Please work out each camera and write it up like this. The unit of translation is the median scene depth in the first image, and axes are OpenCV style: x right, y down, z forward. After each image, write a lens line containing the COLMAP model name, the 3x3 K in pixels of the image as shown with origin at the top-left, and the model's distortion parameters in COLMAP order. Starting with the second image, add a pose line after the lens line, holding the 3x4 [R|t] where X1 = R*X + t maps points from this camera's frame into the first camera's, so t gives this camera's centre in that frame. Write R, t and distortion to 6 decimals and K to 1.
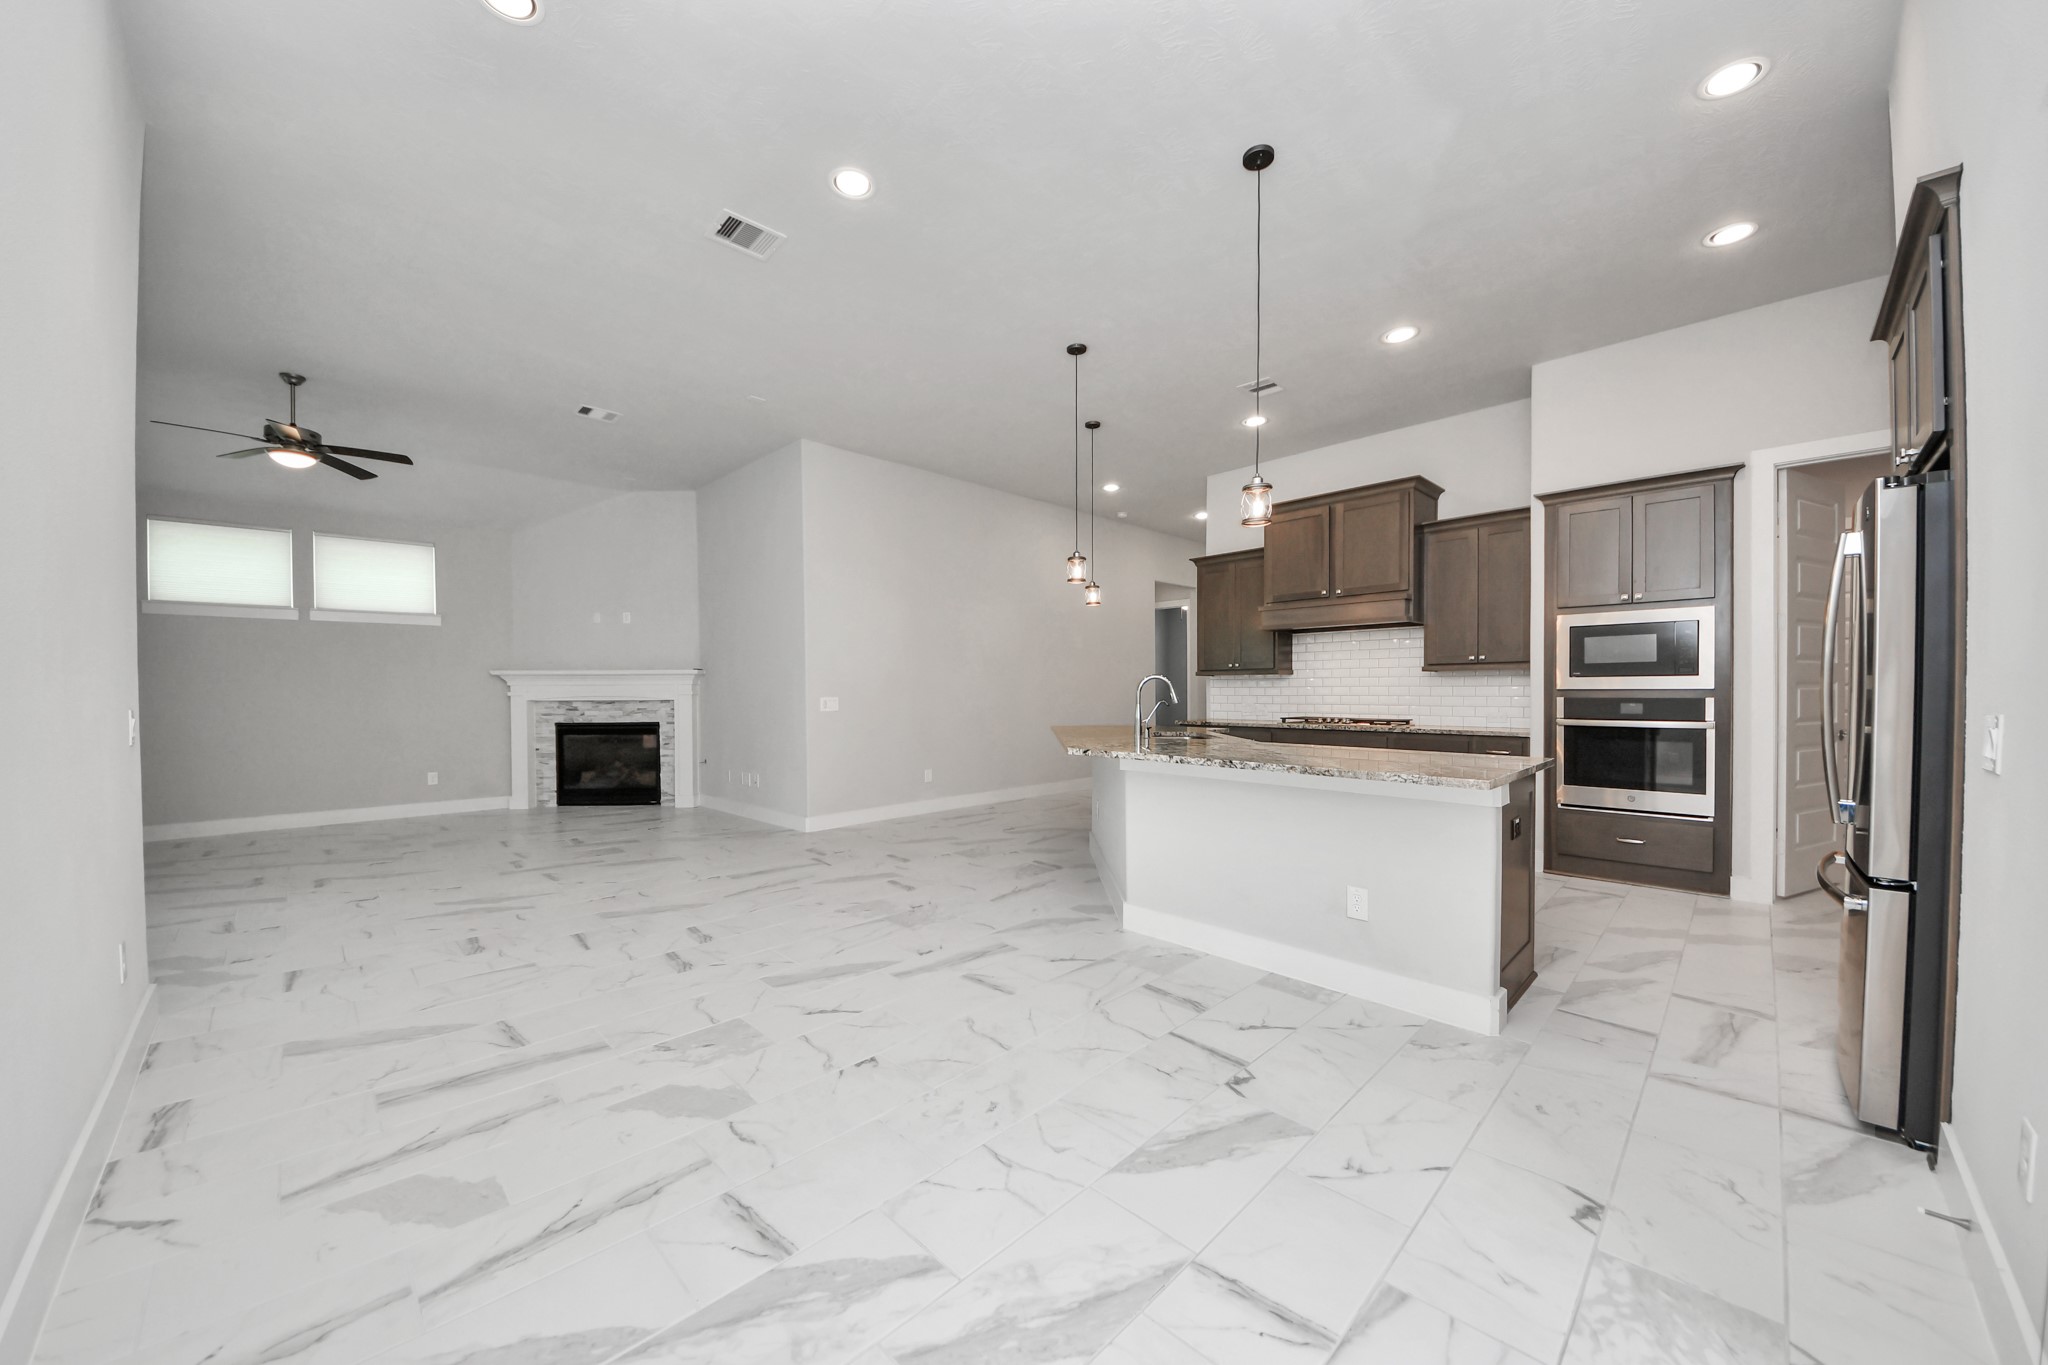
lens RADIAL K [[733.6, 0, 1021.7], [0, 733.6, 686.8], [0, 0, 1]] dist [0.022188, -0.012482]
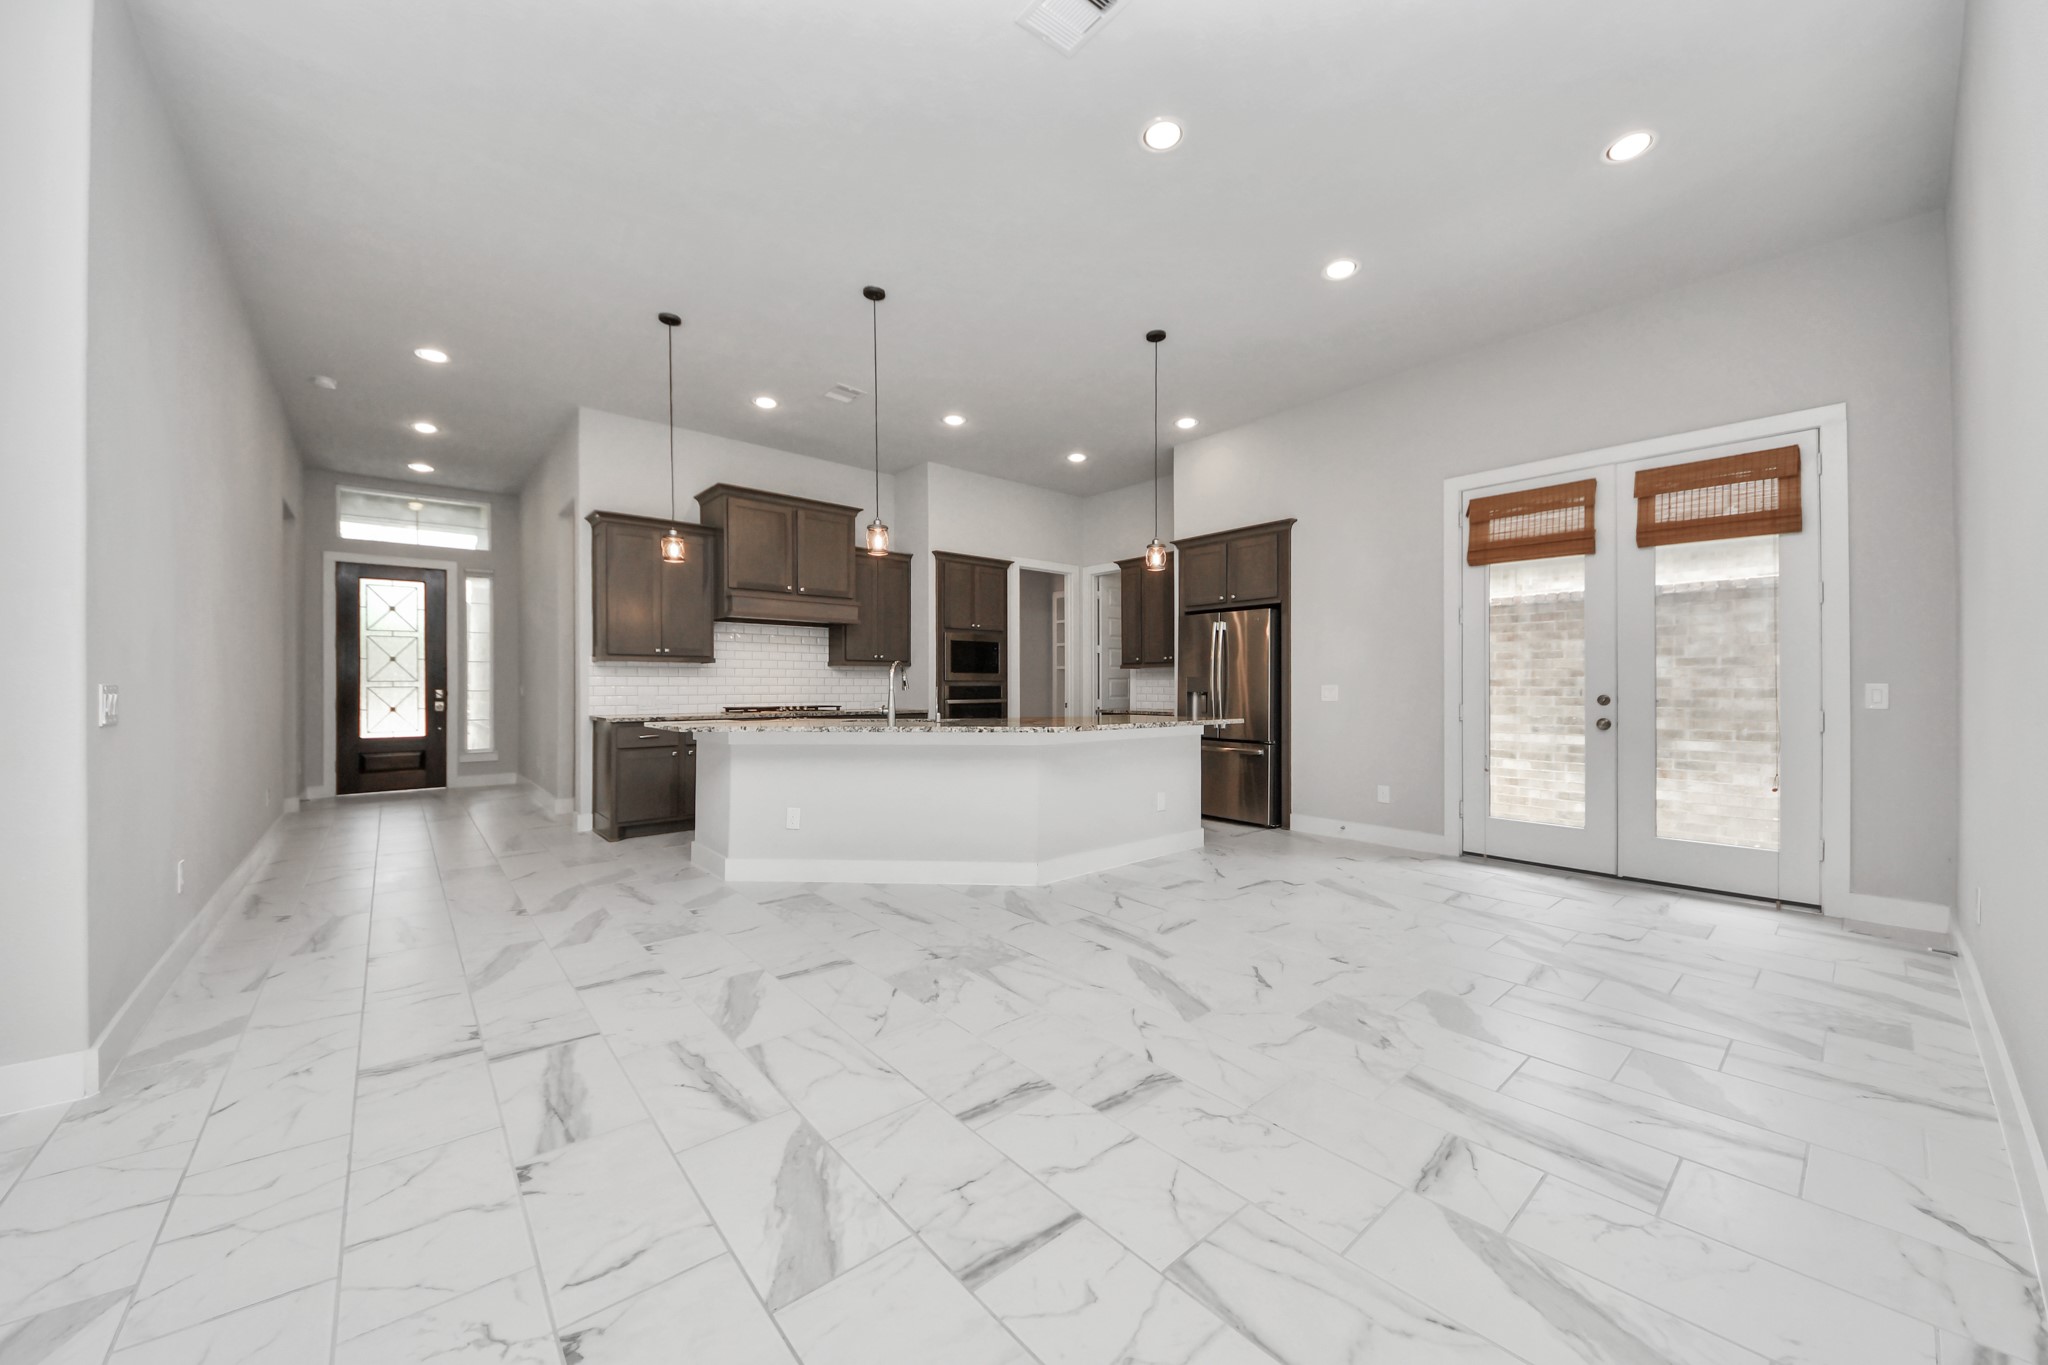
lens RADIAL K [[733.6, 0, 1021.7], [0, 733.6, 686.8], [0, 0, 1]] dist [0.022188, -0.012482]
pose [[0.070350, 0.002469, 0.997519, -0.778652], [-0.001993, 0.999995, -0.002334, 0.019712], [-0.997520, -0.001824, 0.070354, 0.744331]]
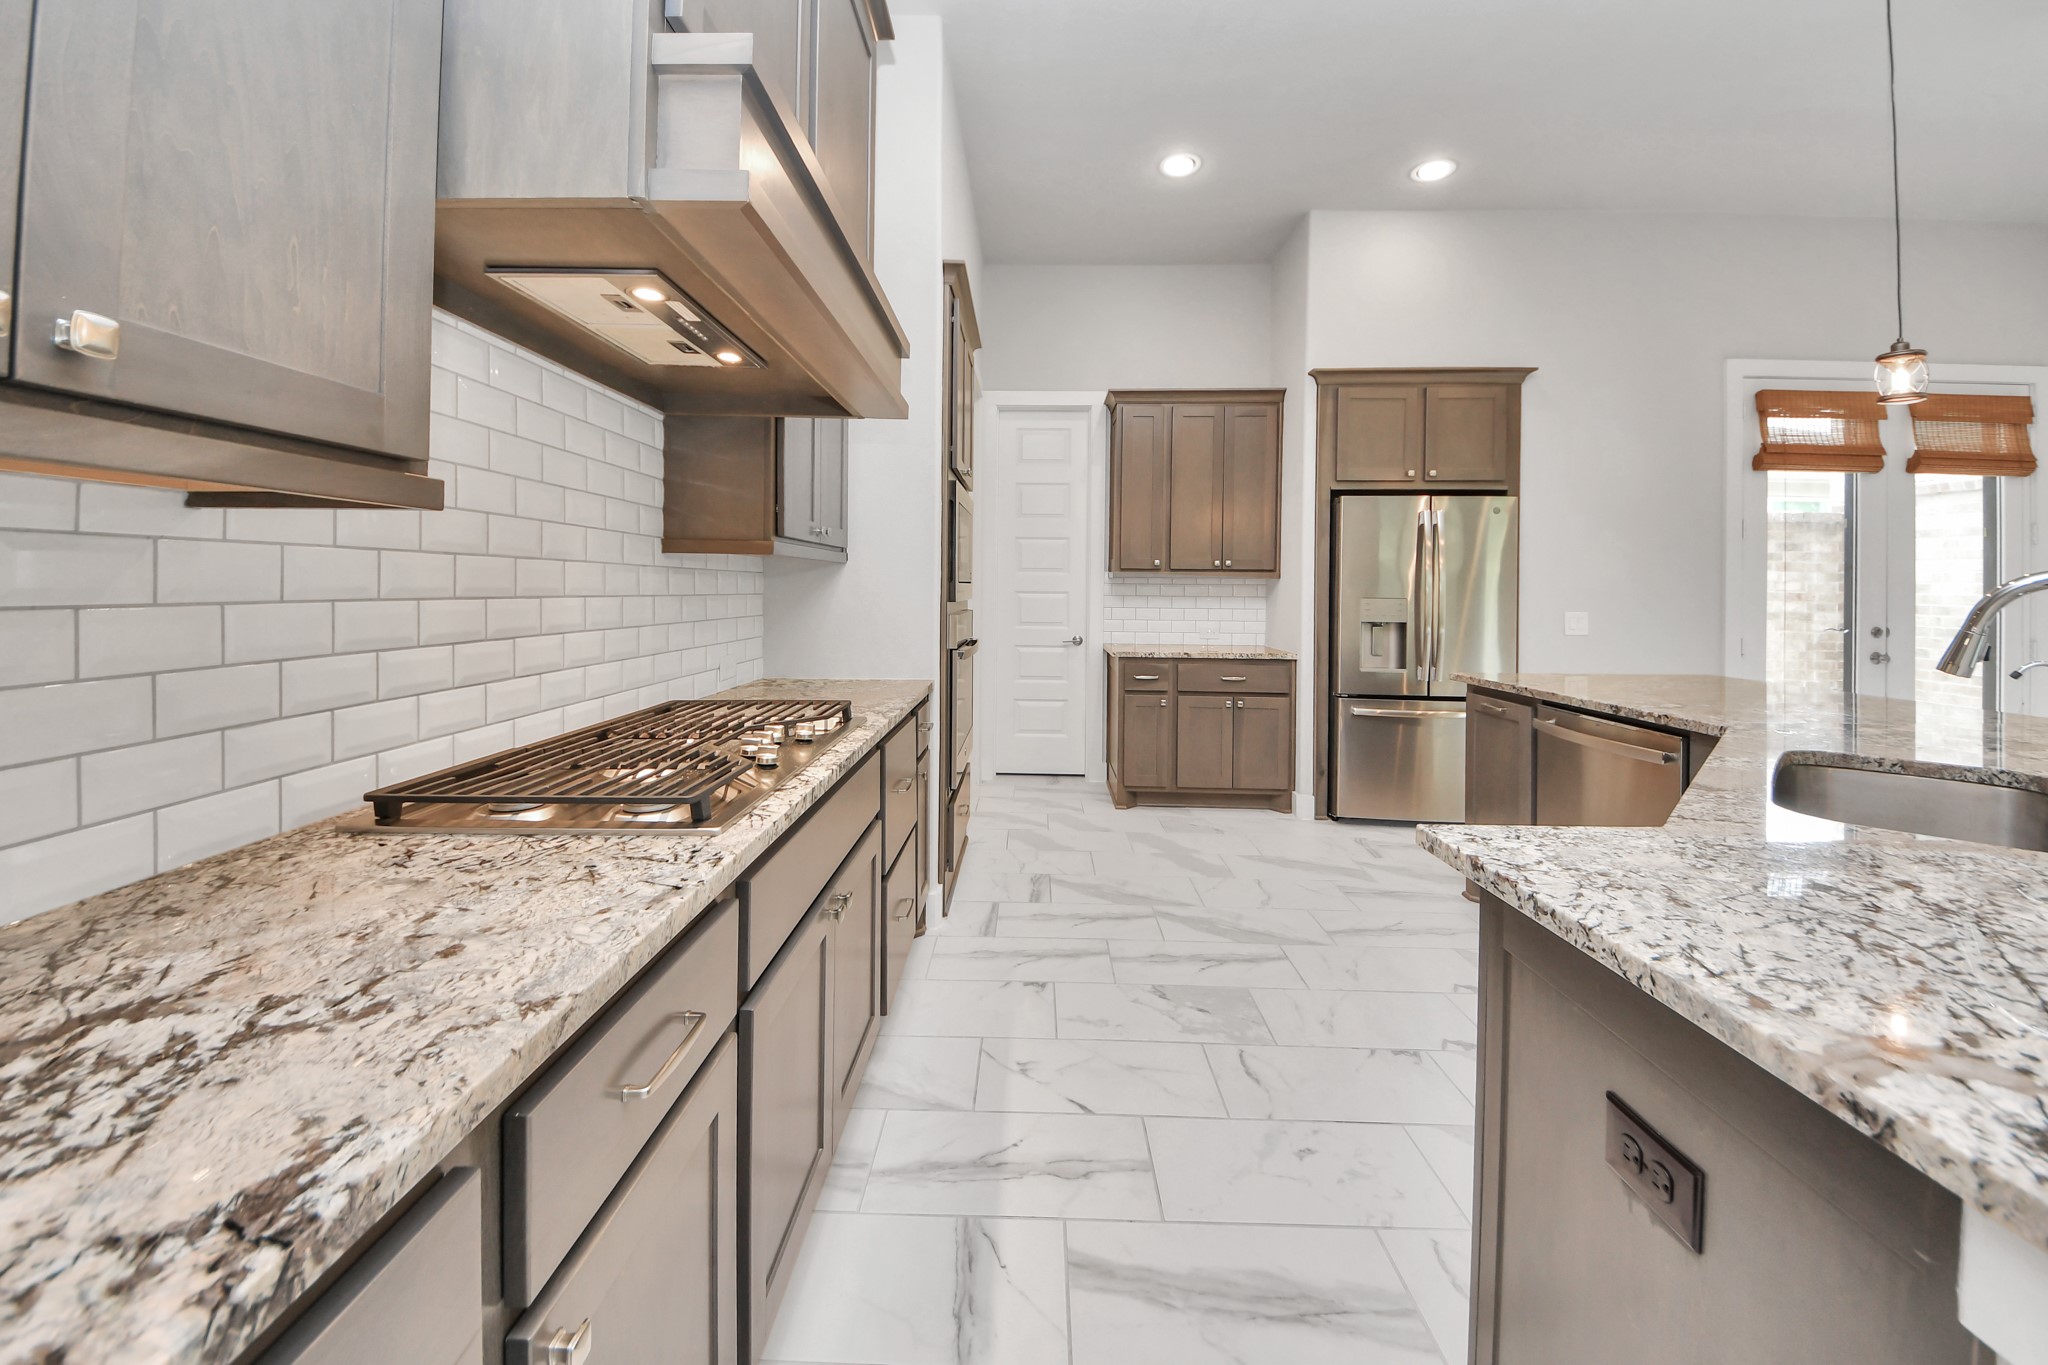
lens RADIAL K [[769.6, 0, 1025.1], [0, 769.6, 590.6], [0, 0, 1]] dist [0.020901, -0.014992]
pose [[-0.700797, -0.004498, 0.713347, 0.245047], [-0.008158, 0.999965, -0.001709, -0.005517], [-0.713314, -0.007017, -0.700809, 1.413068]]
